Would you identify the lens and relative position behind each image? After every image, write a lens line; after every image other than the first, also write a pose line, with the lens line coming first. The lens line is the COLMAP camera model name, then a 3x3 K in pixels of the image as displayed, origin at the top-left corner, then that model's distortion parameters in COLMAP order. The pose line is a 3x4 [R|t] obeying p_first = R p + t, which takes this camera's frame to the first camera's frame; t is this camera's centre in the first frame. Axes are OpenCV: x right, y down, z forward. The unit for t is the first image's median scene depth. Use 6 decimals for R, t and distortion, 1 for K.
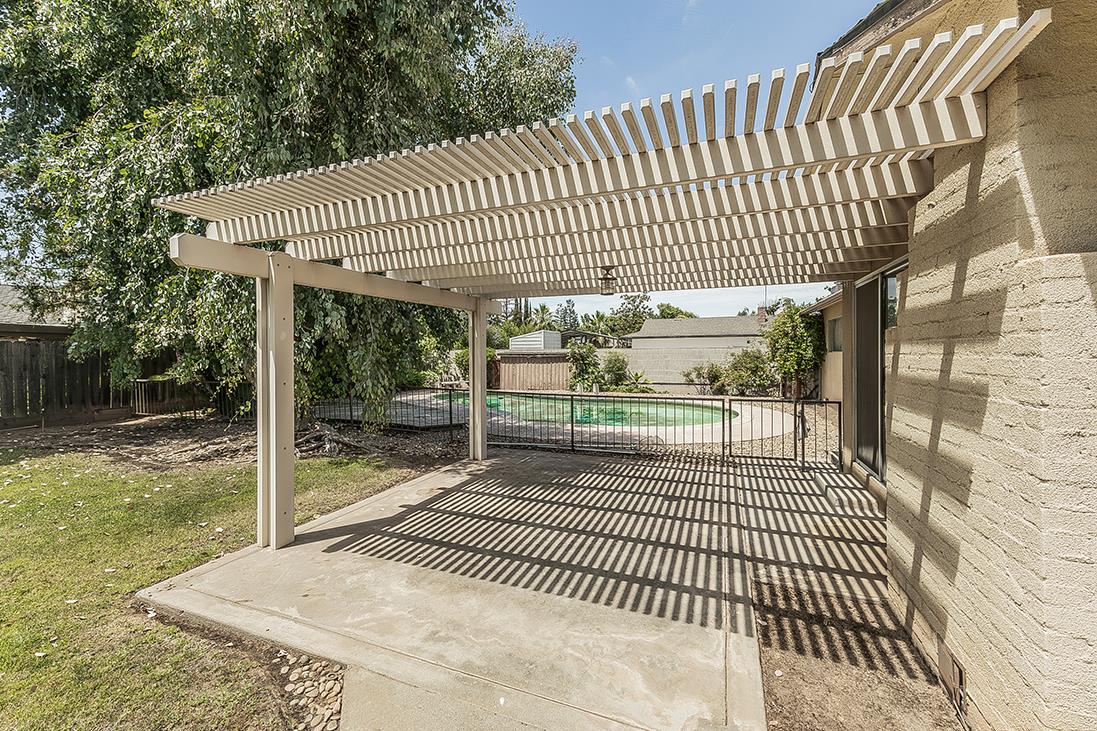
lens RADIAL K [[452.2, 0, 548.5], [0, 452.2, 365.5], [0, 0, 1]] dist [0.000418, 0.000062]
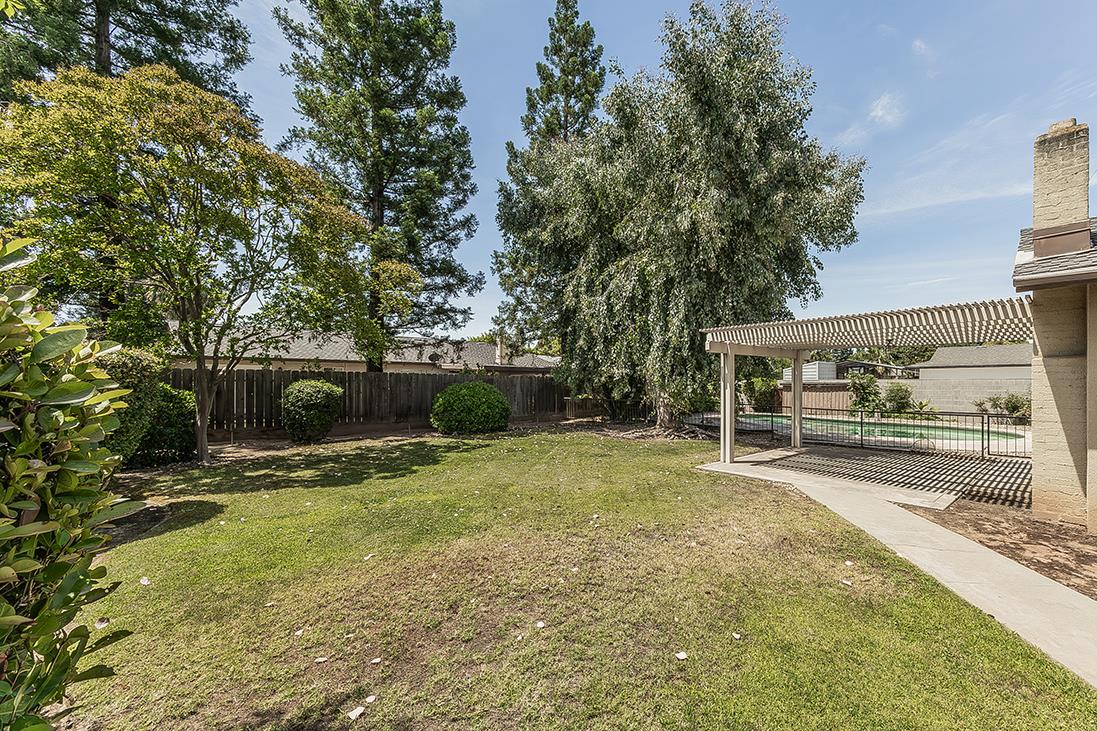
lens RADIAL K [[450.0, 0, 588.9], [0, 450.0, 384.8], [0, 0, 1]] dist [0.000276, 0.000045]
pose [[0.896715, 0.005781, -0.442570, -0.041530], [-0.015116, 0.999731, -0.017570, 0.006248], [0.442350, 0.022445, 0.896562, -0.313677]]
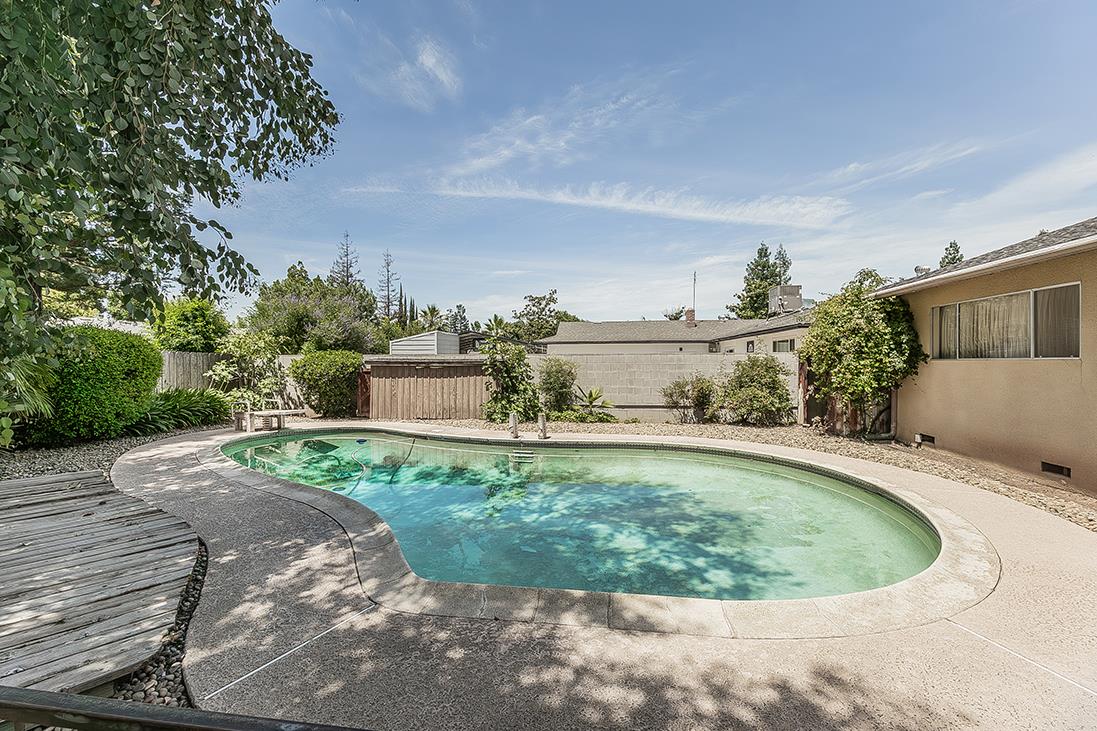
lens RADIAL K [[452.2, 0, 548.5], [0, 452.2, 365.5], [0, 0, 1]] dist [0.000418, 0.000062]
pose [[0.970210, 0.000384, 0.242264, -0.022470], [0.004396, 0.999806, -0.019189, -0.008131], [-0.242224, 0.019682, 0.970021, 0.365170]]
